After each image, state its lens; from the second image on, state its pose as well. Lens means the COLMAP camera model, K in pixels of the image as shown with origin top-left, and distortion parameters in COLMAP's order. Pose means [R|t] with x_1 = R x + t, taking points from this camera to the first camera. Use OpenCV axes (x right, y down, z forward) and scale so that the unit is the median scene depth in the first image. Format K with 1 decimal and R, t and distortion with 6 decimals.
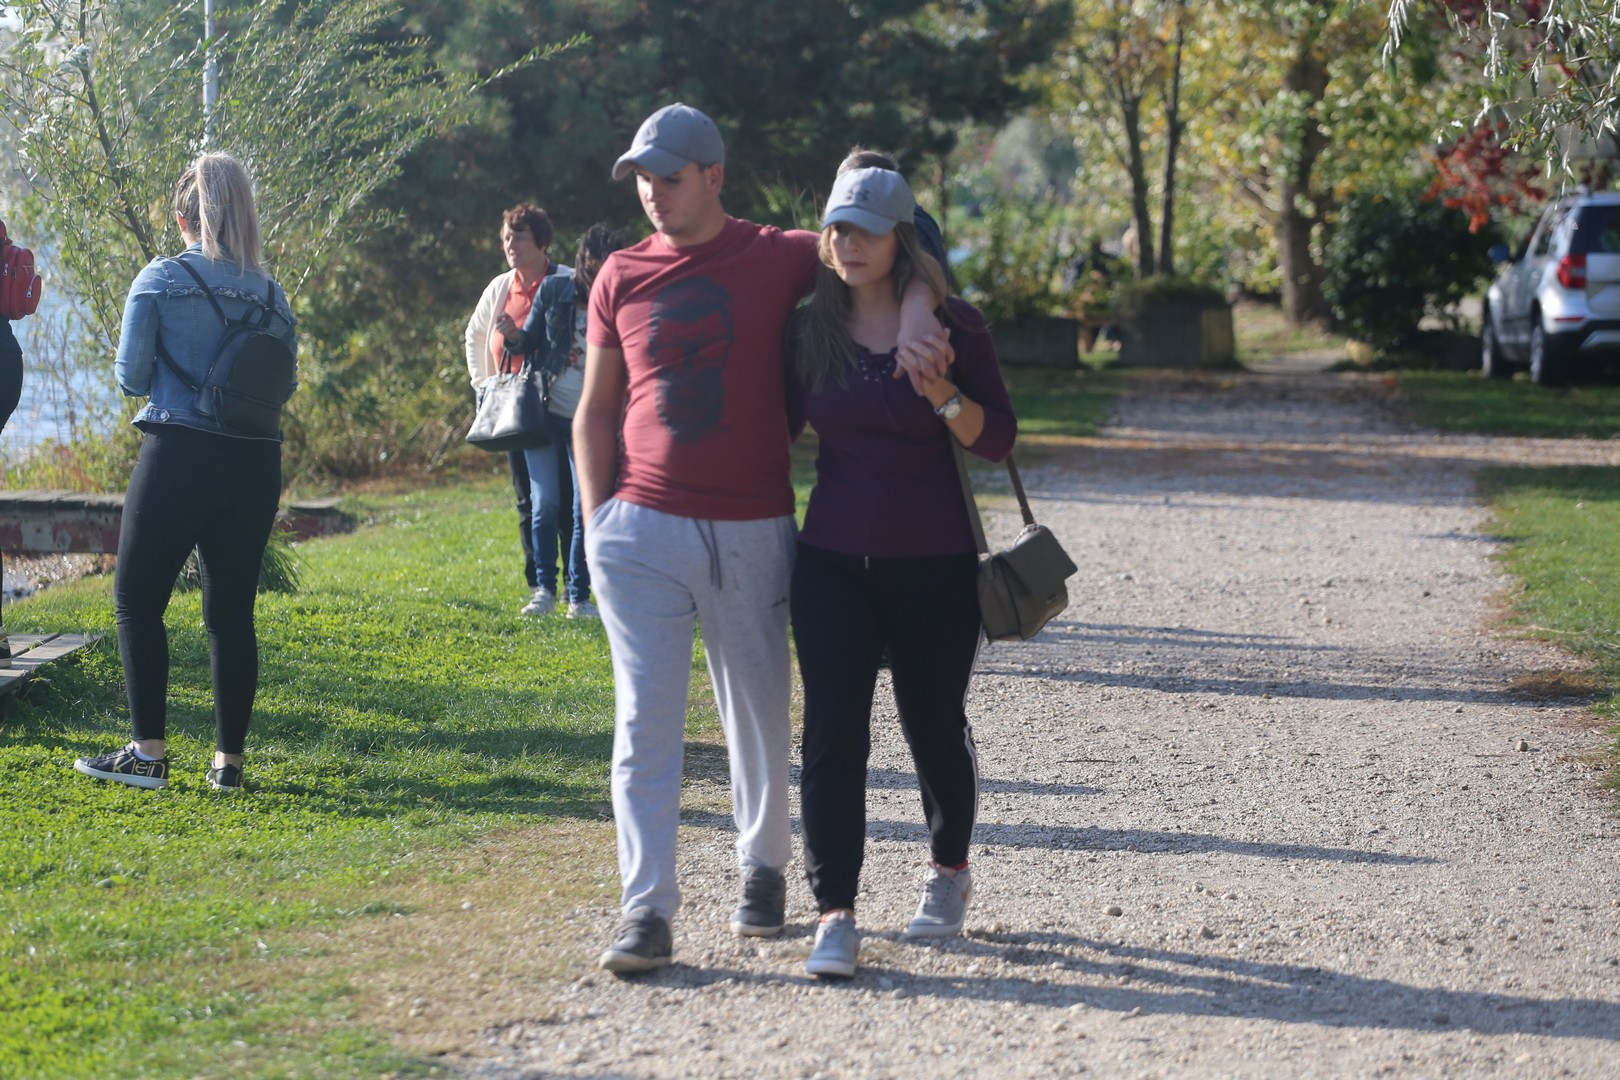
lens RADIAL K [[5583.1, 0, 809.9], [0, 5583.1, 542.0], [0, 0, 1]] dist [1.000064, 0.000000]
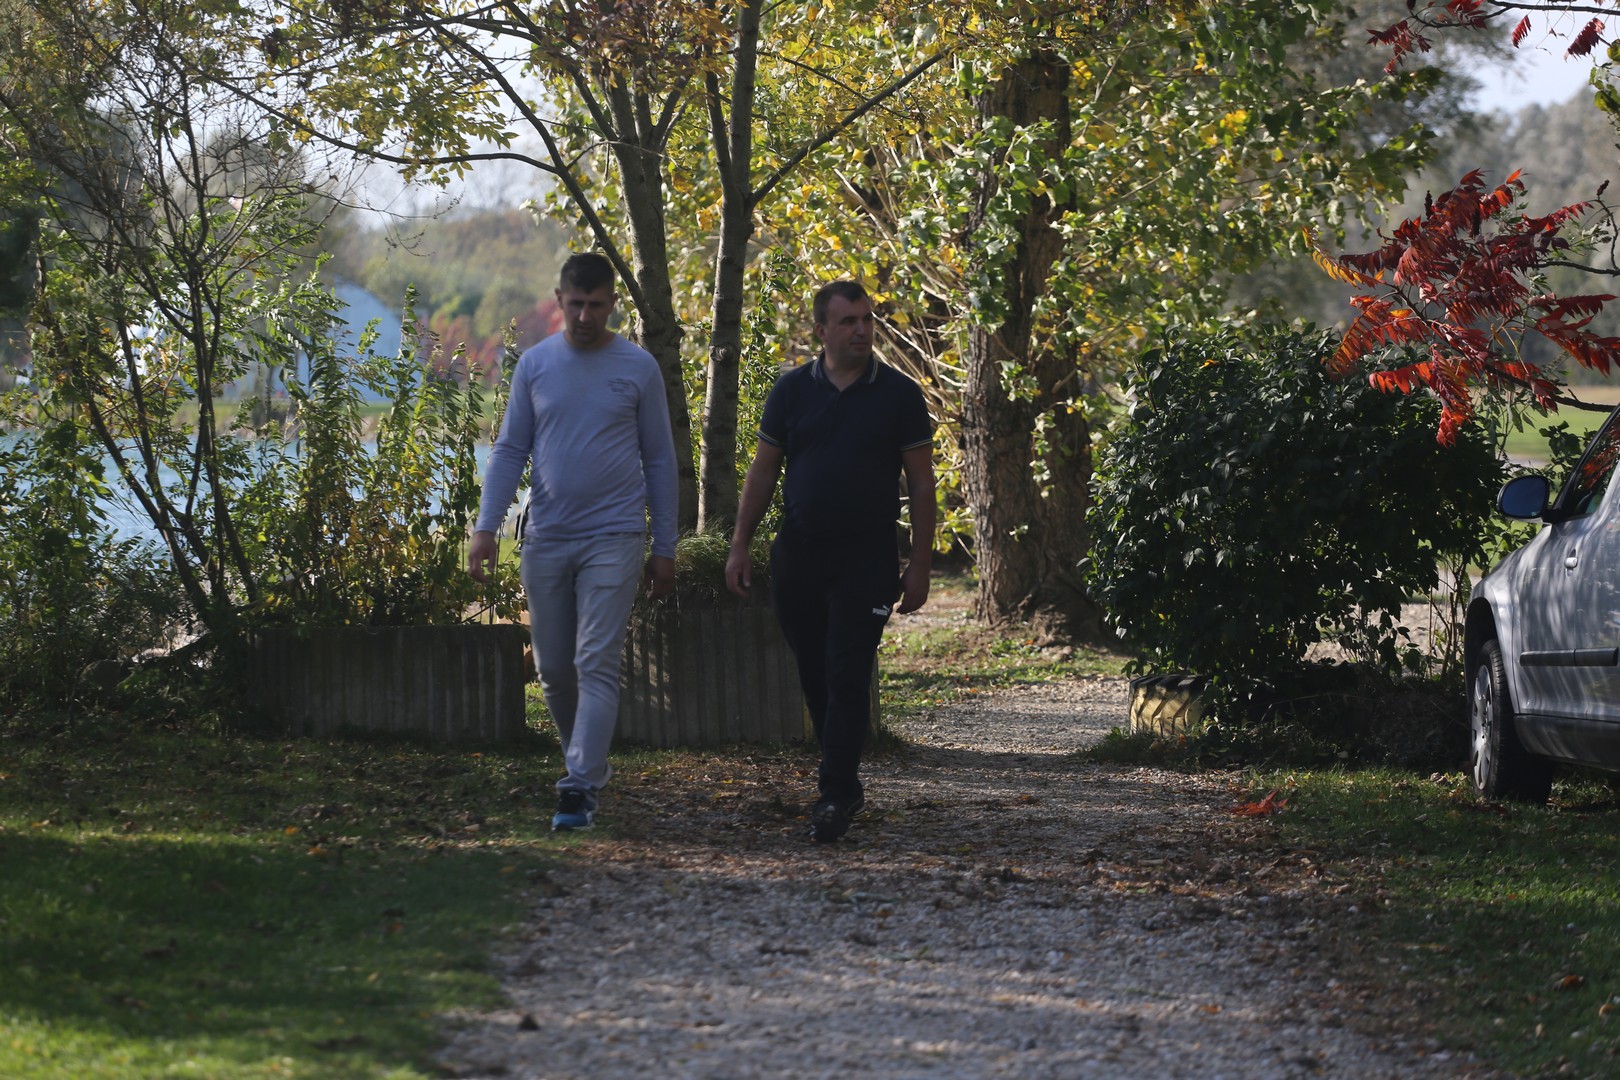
lens RADIAL K [[6984.8, 0, 810.1], [0, 6984.8, 540.6], [0, 0, 1]] dist [0.183549, 0.000000]
pose [[0.997643, 0.000832, 0.068615, 0.032960], [0.001720, 0.999309, -0.037125, -0.027098], [-0.068599, 0.037156, 0.996952, 0.464890]]
